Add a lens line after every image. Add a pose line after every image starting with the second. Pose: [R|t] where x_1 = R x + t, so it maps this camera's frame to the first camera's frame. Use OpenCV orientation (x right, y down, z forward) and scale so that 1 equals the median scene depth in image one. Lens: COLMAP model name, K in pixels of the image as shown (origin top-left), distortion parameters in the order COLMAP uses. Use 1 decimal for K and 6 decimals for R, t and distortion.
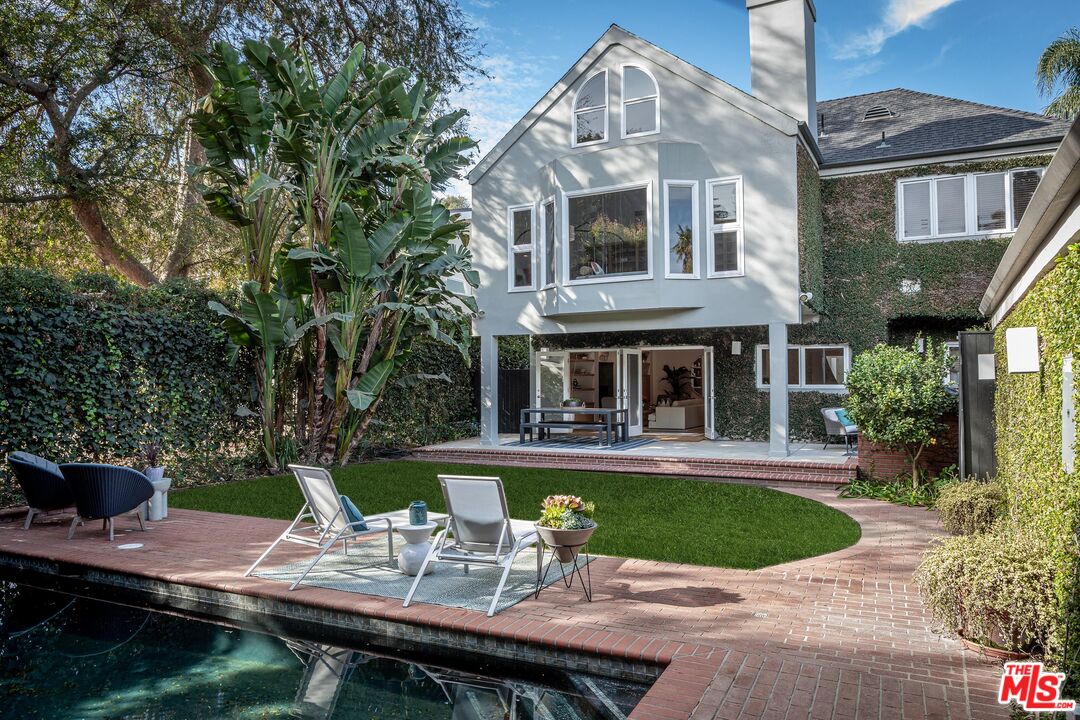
lens RADIAL K [[764.9, 0, 540.0], [0, 764.9, 360.0], [0, 0, 1]] dist [0.000140, 0.001876]
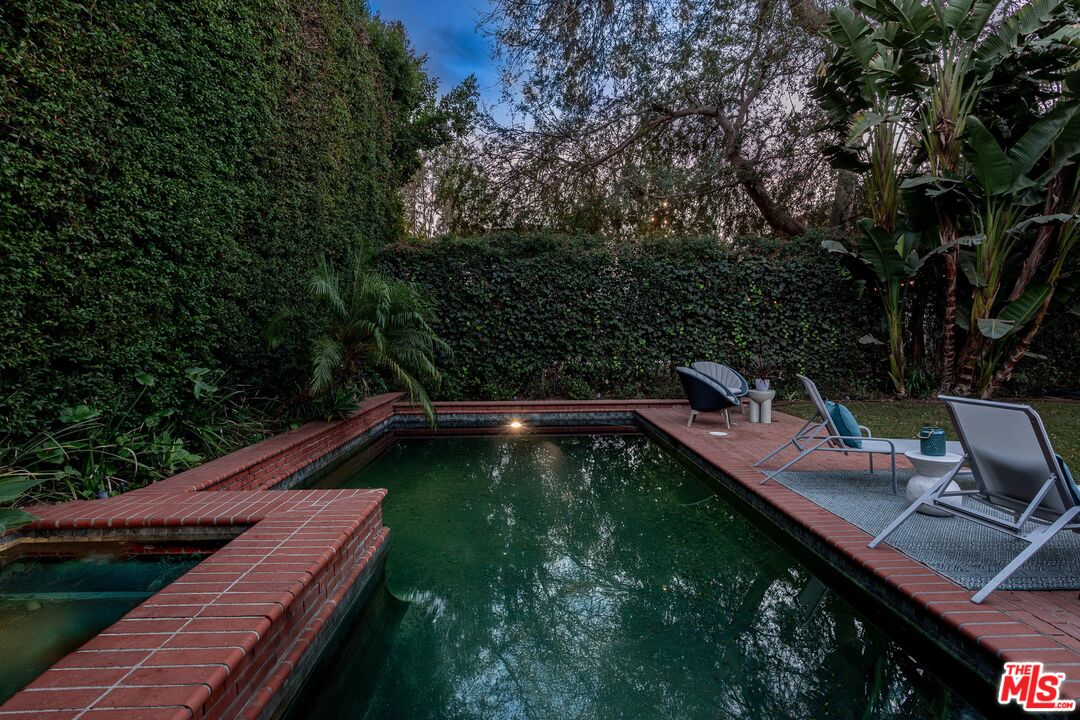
lens RADIAL K [[556.5, 0, 541.6], [0, 556.5, 344.7], [0, 0, 1]] dist [-0.000304, 0.020794]
pose [[0.482081, 0.017454, -0.875953, 0.095503], [0.023100, 0.999201, 0.032622, 0.037089], [0.875822, -0.035961, 0.481293, 0.193462]]
